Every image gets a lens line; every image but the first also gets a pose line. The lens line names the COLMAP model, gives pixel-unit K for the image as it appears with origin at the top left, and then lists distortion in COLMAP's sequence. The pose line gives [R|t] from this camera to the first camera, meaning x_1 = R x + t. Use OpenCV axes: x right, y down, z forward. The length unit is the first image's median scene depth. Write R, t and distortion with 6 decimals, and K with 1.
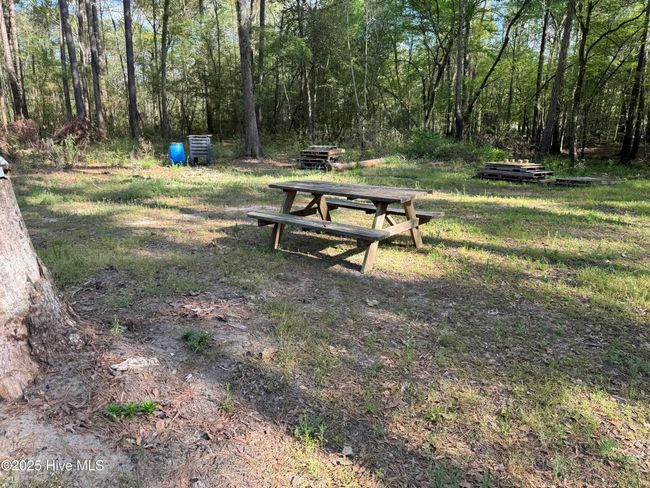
lens RADIAL K [[455.7, 0, 323.6], [0, 455.7, 241.4], [0, 0, 1]] dist [0.000892, 0.001161]
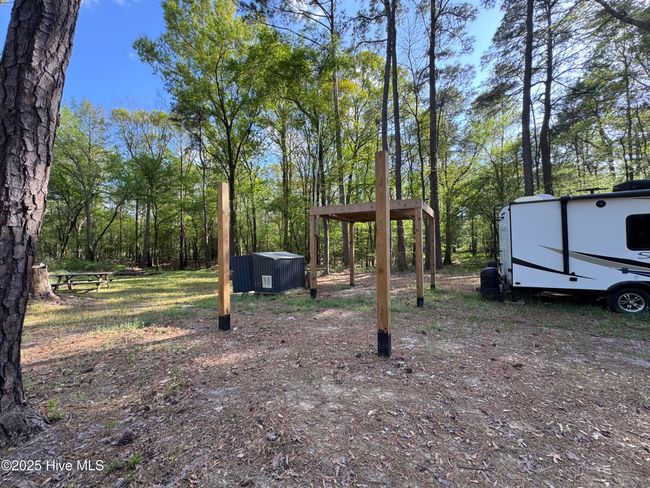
lens RADIAL K [[259.8, 0, 322.6], [0, 259.8, 241.4], [0, 0, 1]] dist [-0.002316, 0.000080]
pose [[0.501023, 0.028339, 0.864970, -0.124514], [0.221938, 0.961833, -0.160067, 0.061359], [-0.836492, 0.272167, 0.475611, -0.258122]]
